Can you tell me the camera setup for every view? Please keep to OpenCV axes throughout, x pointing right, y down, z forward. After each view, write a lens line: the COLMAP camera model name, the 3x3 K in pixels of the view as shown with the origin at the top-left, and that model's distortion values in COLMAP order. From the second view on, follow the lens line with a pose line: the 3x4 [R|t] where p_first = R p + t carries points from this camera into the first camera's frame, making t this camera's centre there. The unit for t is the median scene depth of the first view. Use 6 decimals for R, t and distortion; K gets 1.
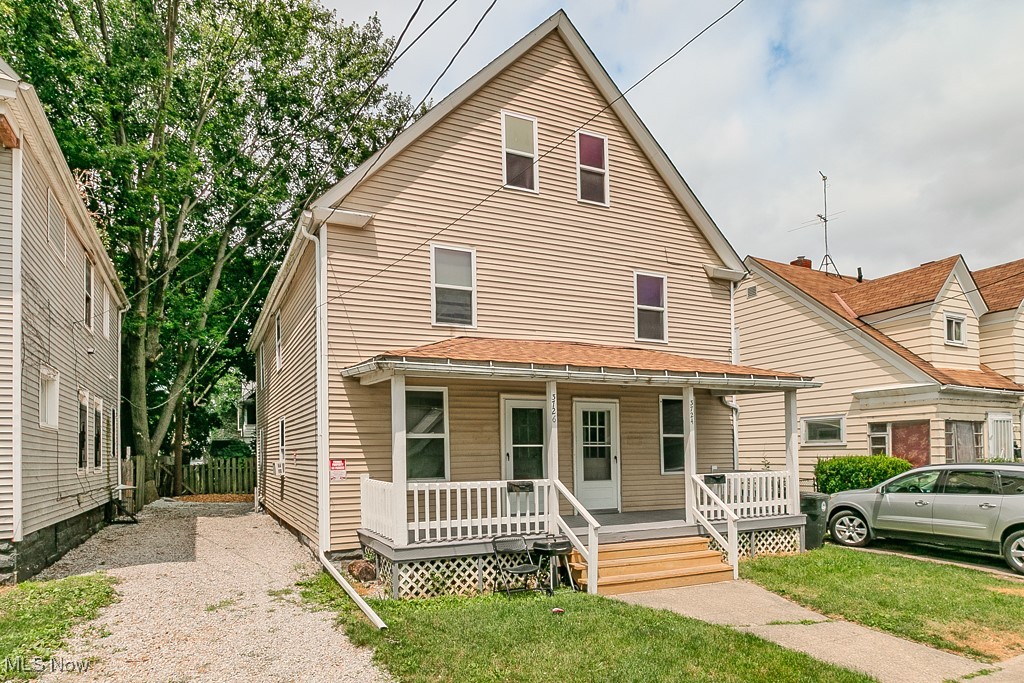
lens RADIAL K [[580.4, 0, 459.5], [0, 580.4, 444.3], [0, 0, 1]] dist [0.003252, 0.000161]
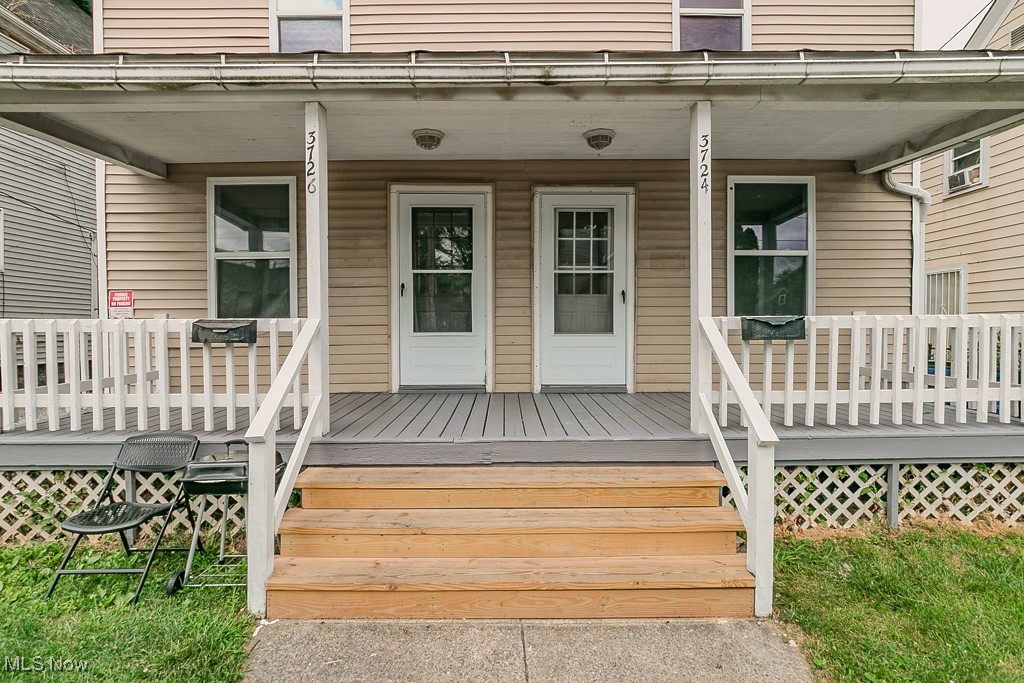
lens RADIAL K [[472.4, 0, 513.2], [0, 472.4, 335.7], [0, 0, 1]] dist [0.001025, -0.000652]
pose [[0.922645, 0.017536, -0.385251, 0.366191], [-0.000783, 0.999049, 0.043601, 0.046428], [0.385649, -0.039927, 0.921781, 0.572944]]
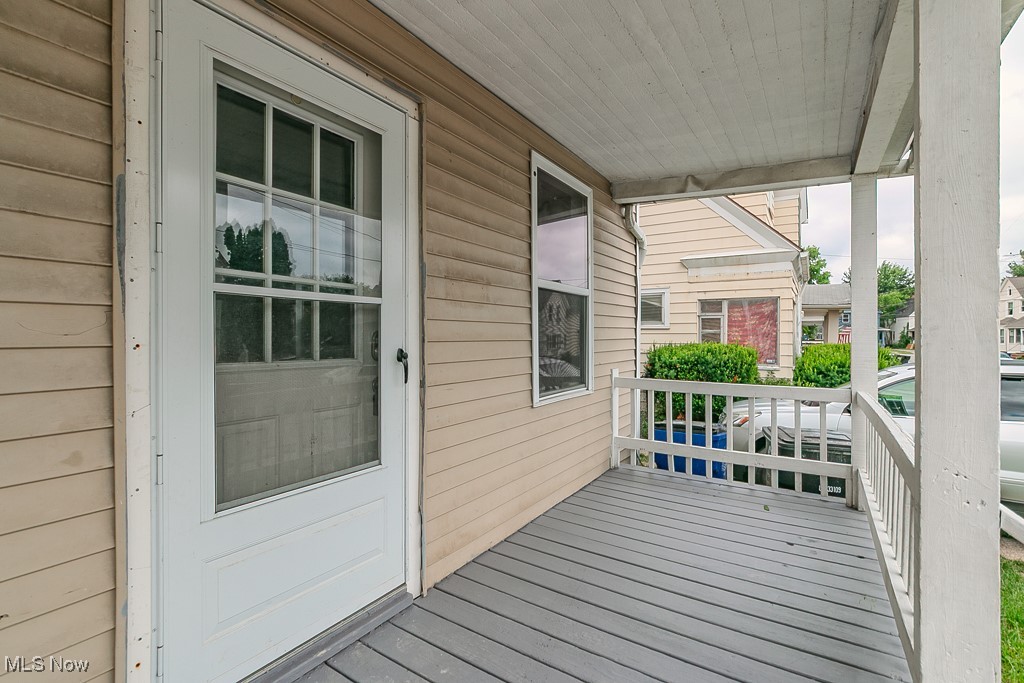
lens RADIAL K [[472.4, 0, 511.7], [0, 472.4, 337.5], [0, 0, 1]] dist [0.001025, -0.000652]
pose [[0.830711, 0.010523, 0.556604, 0.215048], [-0.023052, 0.999614, 0.015506, 0.012602], [-0.556226, -0.025712, 0.830633, 0.873802]]
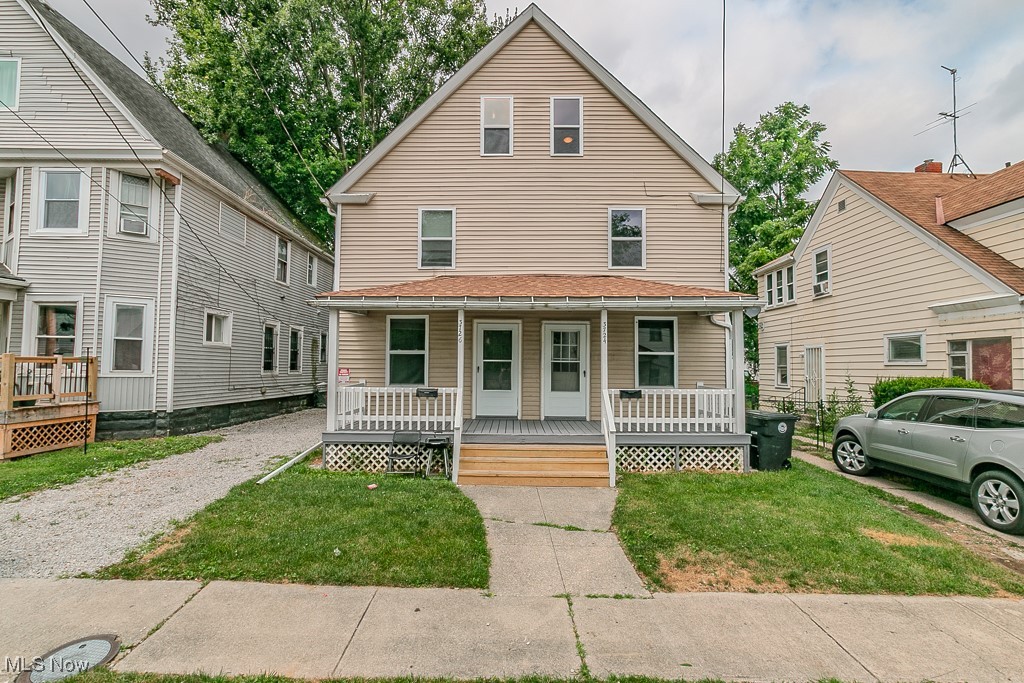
lens RADIAL K [[472.4, 0, 510.9], [0, 472.4, 346.3], [0, 0, 1]] dist [0.001025, -0.000652]
pose [[0.914568, 0.003026, -0.404421, 0.541948], [-0.011175, 0.999779, -0.017790, -0.010330], [0.404278, 0.020789, 0.914400, 0.093063]]
